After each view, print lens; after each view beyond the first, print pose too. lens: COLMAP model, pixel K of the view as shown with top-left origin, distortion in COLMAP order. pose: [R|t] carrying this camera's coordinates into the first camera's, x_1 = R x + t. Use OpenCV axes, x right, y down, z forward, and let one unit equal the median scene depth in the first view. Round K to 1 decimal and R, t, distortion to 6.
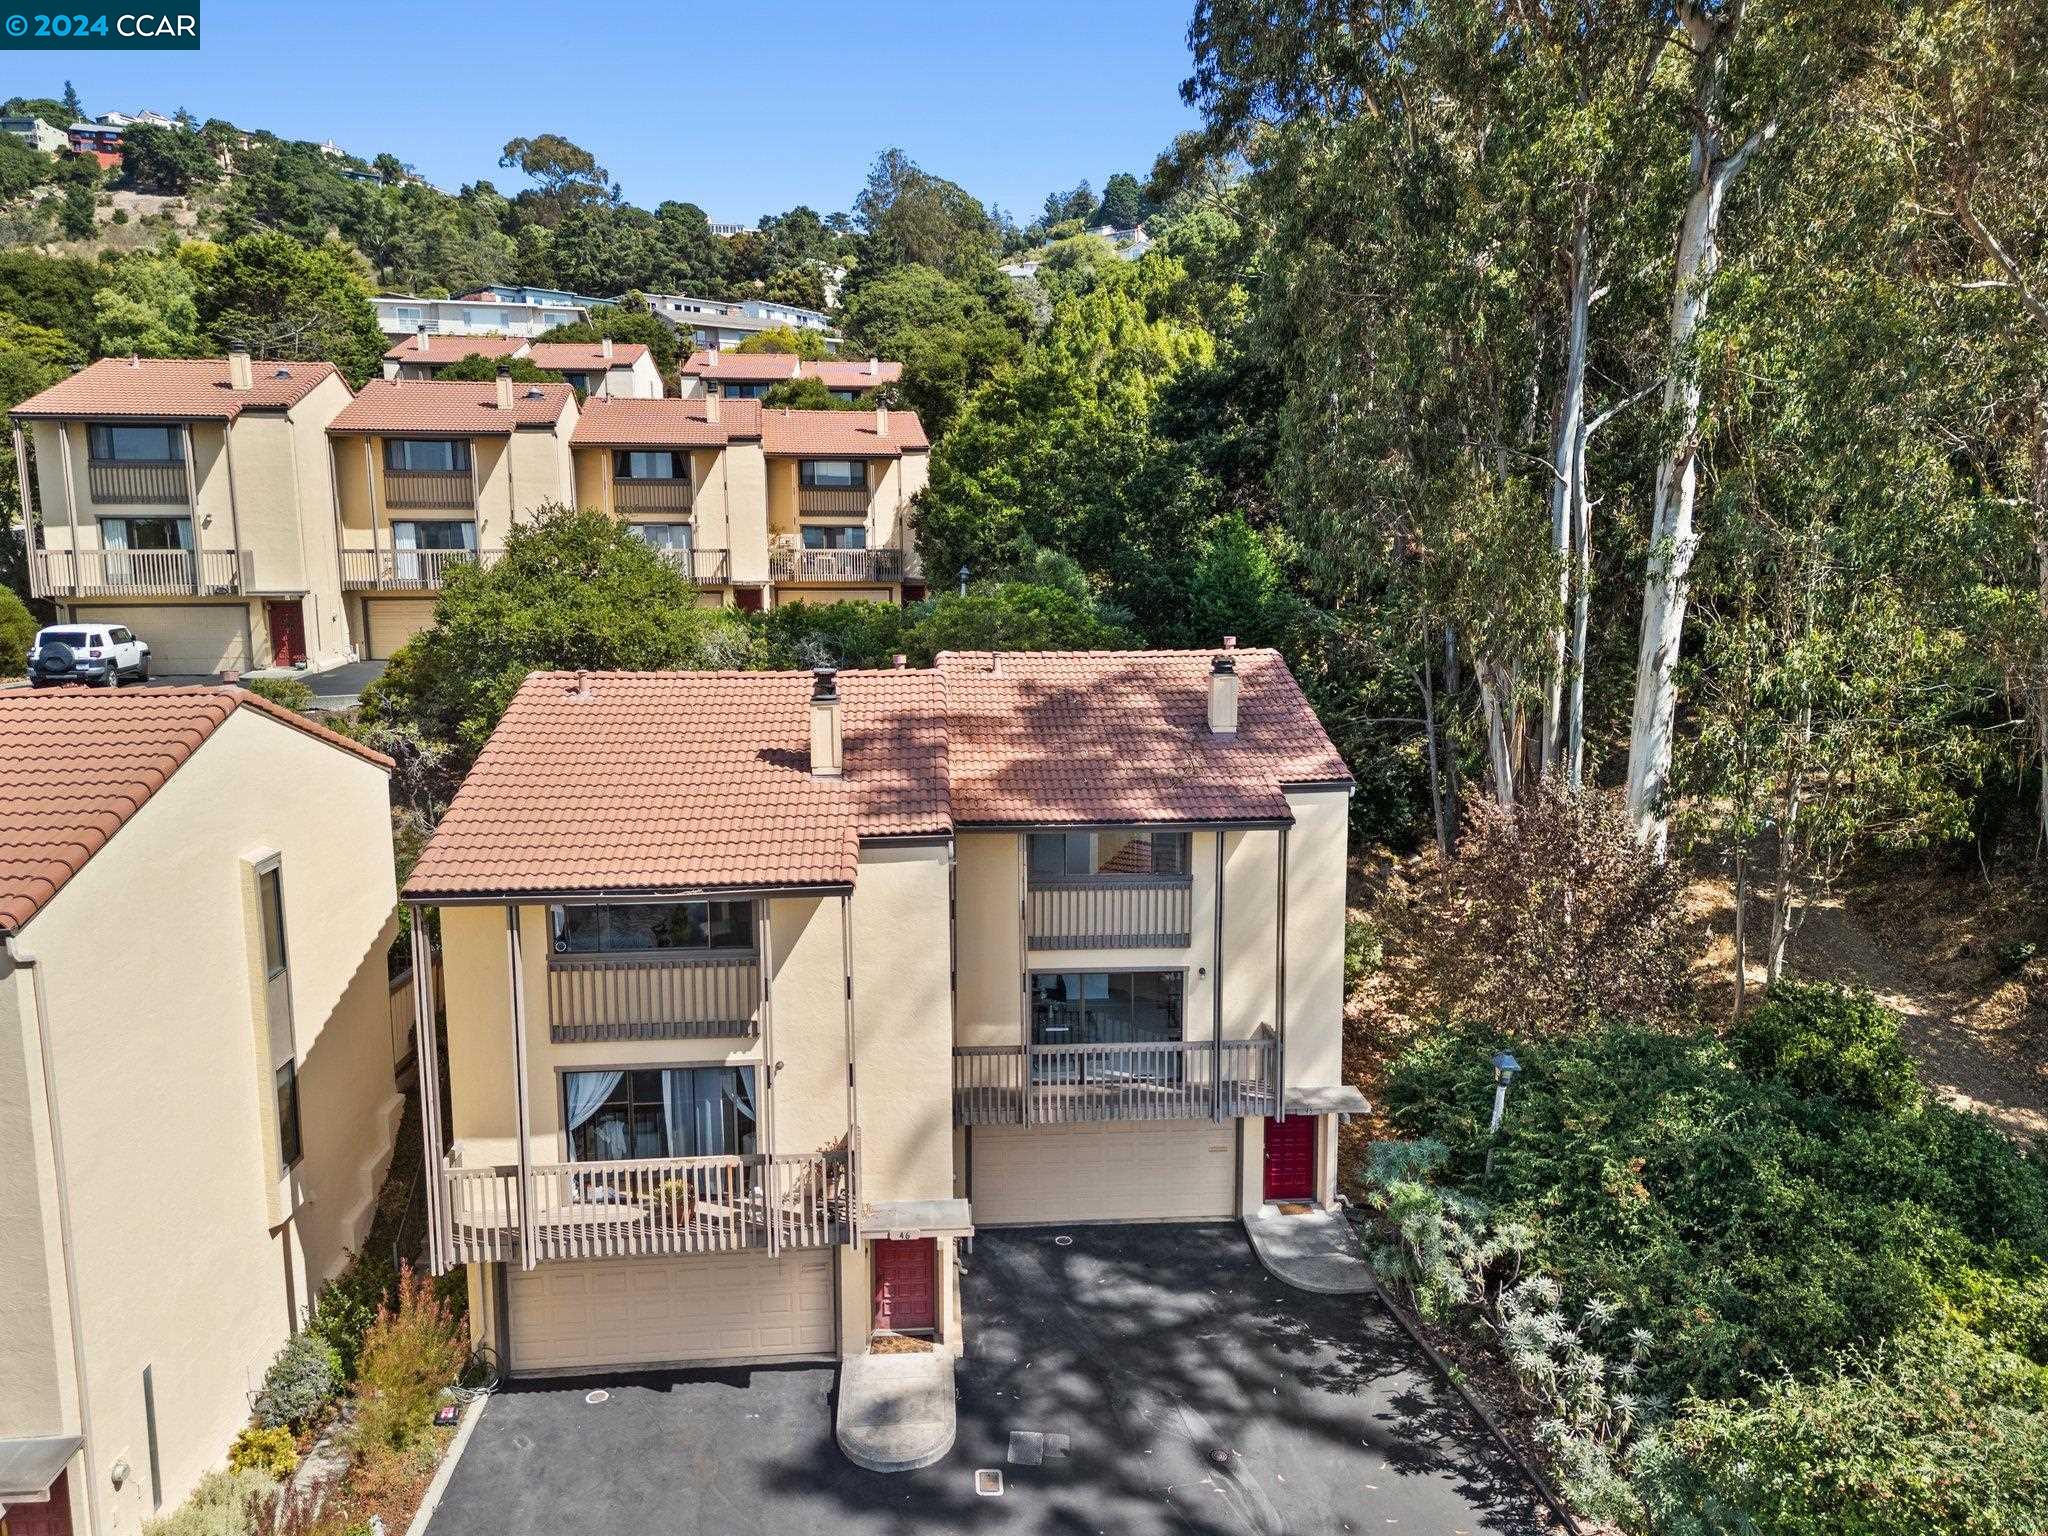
lens RADIAL K [[1436.5, 0, 1024.0], [0, 1436.5, 768.0], [0, 0, 1]] dist [0.062127, -0.041408]
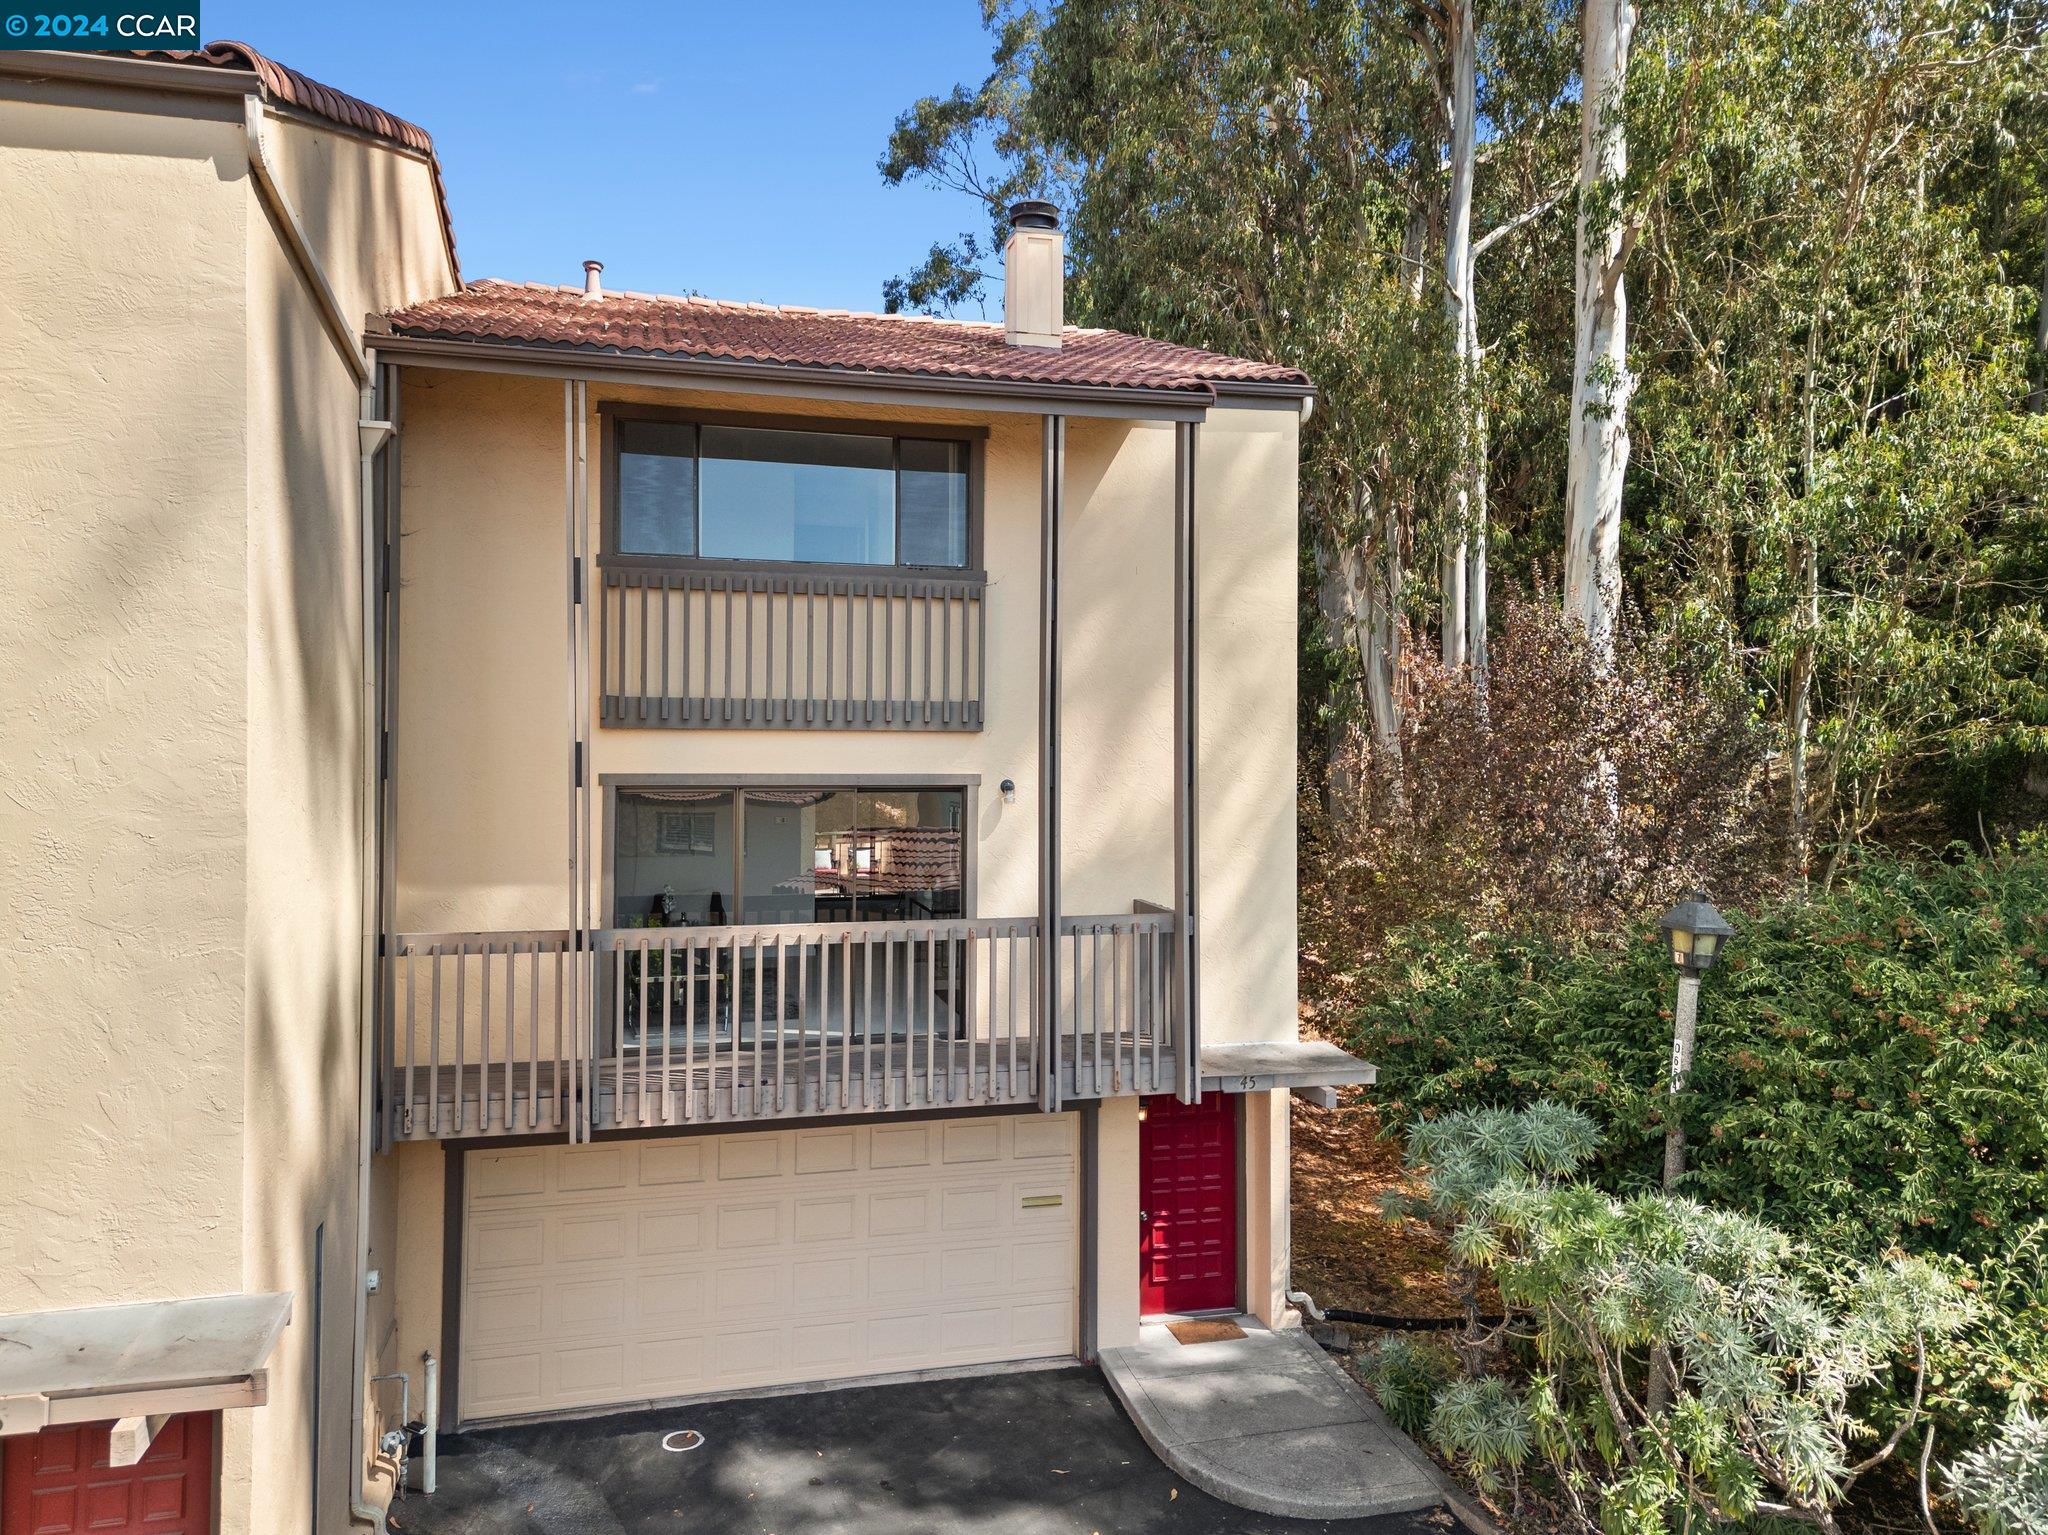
lens RADIAL K [[1446.1, 0, 1030.9], [0, 1446.1, 729.2], [0, 0, 1]] dist [0.077111, -0.104534]
pose [[0.982909, 0.013718, 0.183580, 0.028145], [0.017235, 0.985983, -0.165955, 0.121301], [-0.183283, 0.166283, 0.968895, 0.333649]]
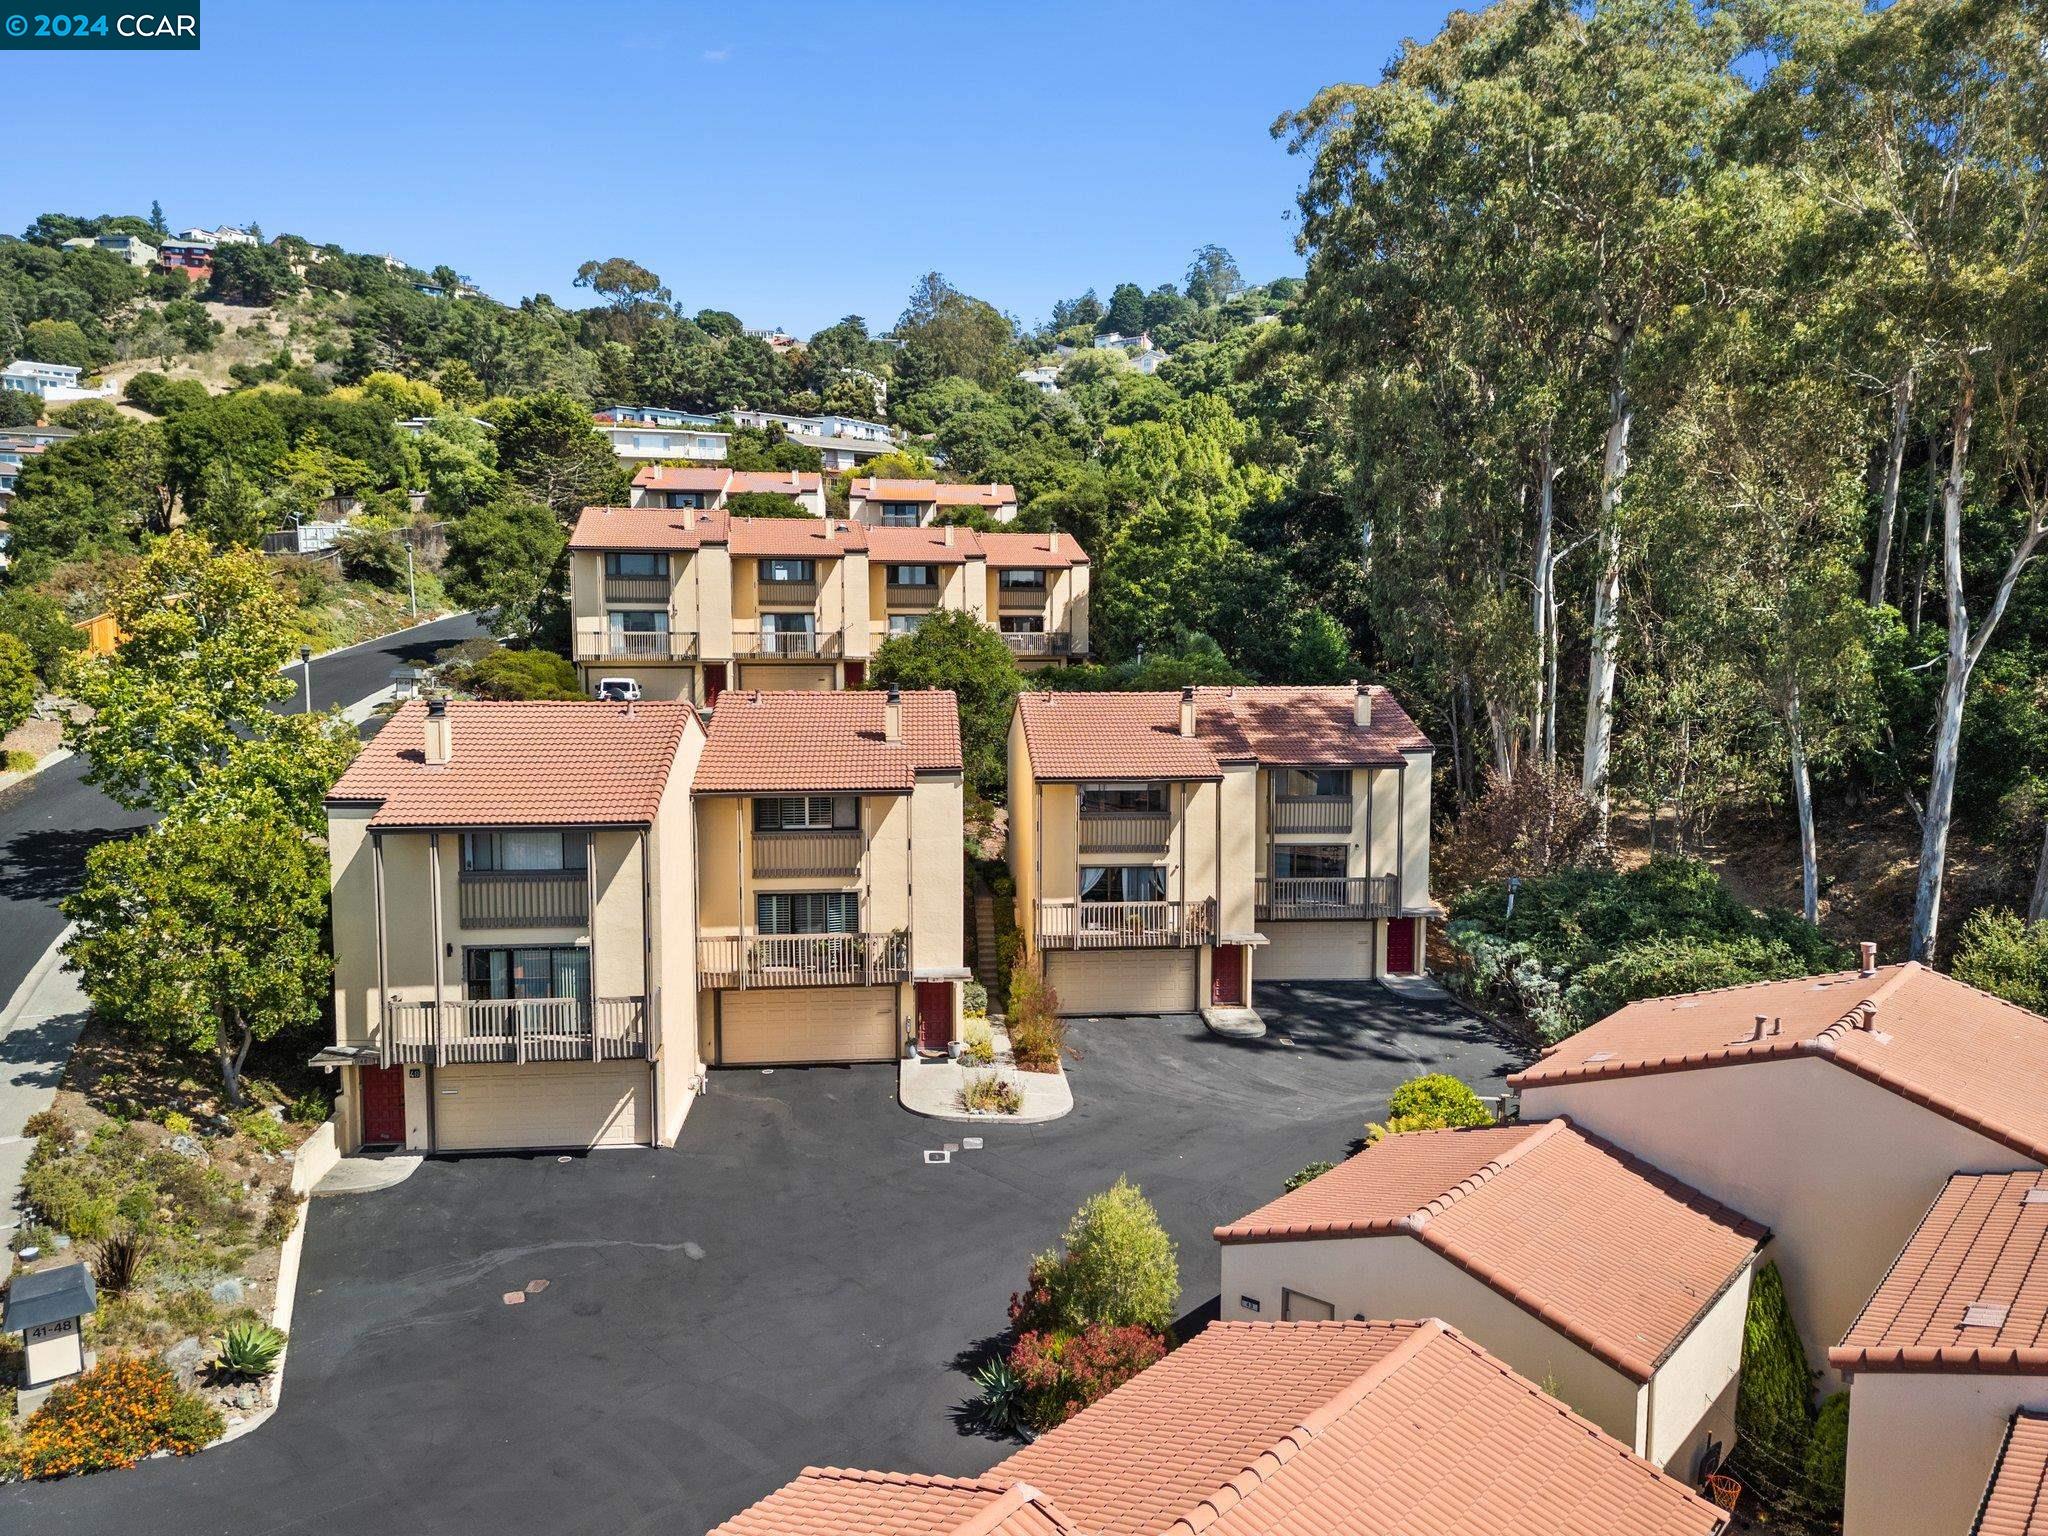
lens RADIAL K [[1452.0, 0, 1024.0], [0, 1452.0, 768.0], [0, 0, 1]] dist [0.096335, -0.105096]
pose [[0.999940, 0.002823, 0.010603, -0.211273], [-0.002191, 0.998245, -0.059177, 0.093149], [-0.010751, 0.059150, 0.998191, -0.592425]]
